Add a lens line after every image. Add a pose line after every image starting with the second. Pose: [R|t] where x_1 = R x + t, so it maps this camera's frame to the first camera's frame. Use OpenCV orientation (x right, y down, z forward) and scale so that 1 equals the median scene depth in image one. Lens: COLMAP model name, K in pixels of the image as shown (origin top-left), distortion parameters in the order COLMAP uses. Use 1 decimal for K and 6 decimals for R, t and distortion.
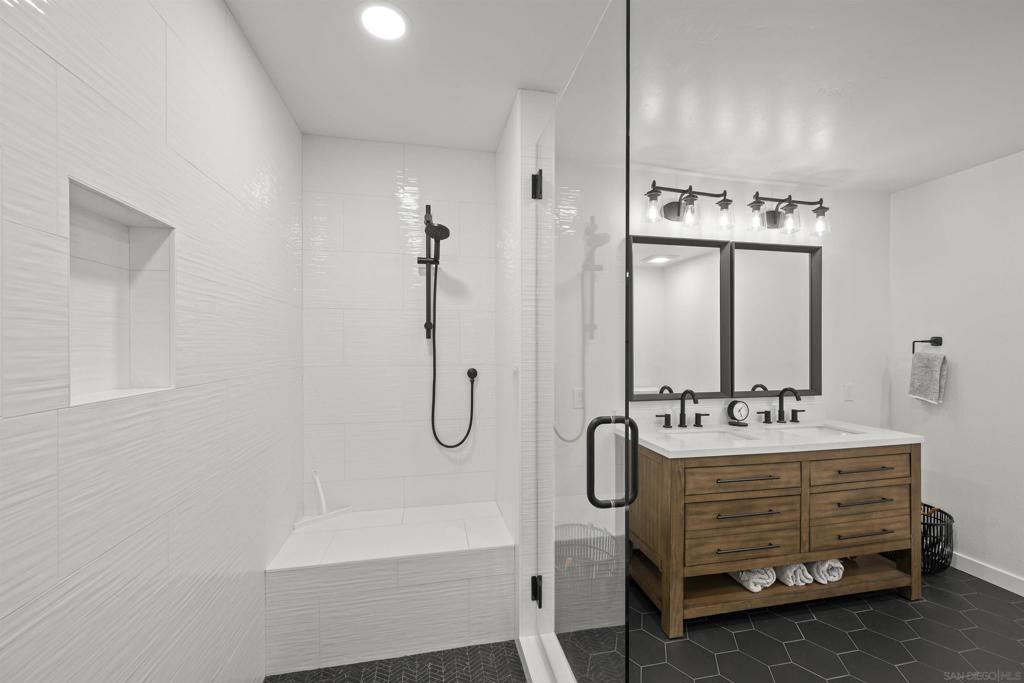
lens RADIAL K [[401.7, 0, 517.4], [0, 401.7, 344.3], [0, 0, 1]] dist [-0.001834, 0.000500]
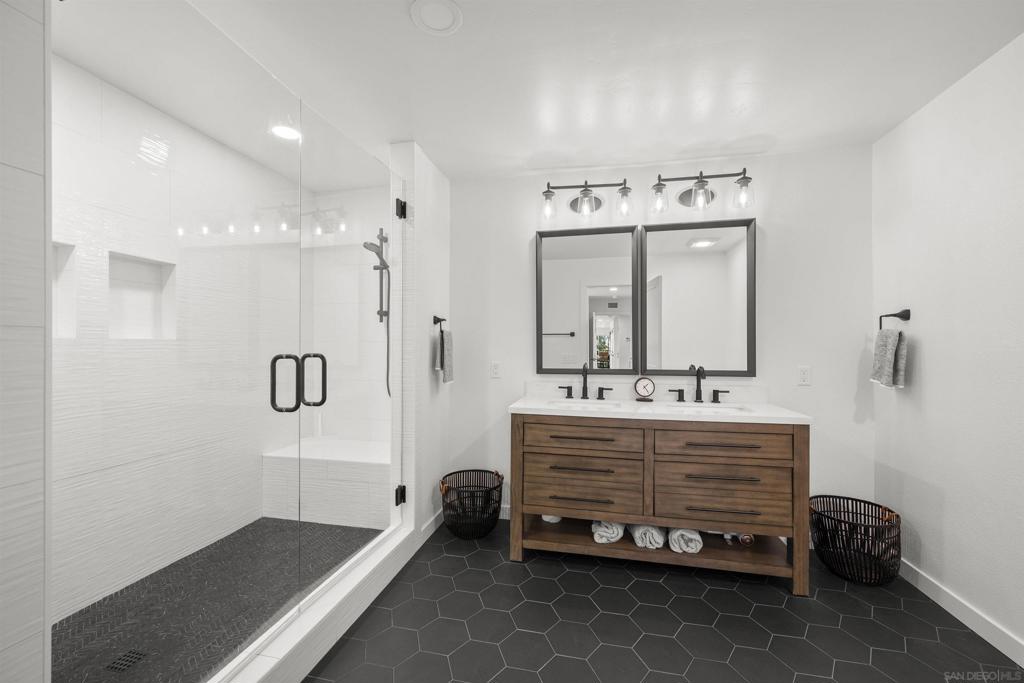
lens RADIAL K [[401.7, 0, 520.4], [0, 401.7, 345.2], [0, 0, 1]] dist [-0.001834, 0.000500]
pose [[0.915526, -0.000999, -0.402257, 0.782526], [0.000496, 0.999999, -0.001354, 0.067374], [0.402258, 0.001040, 0.915526, -0.096586]]
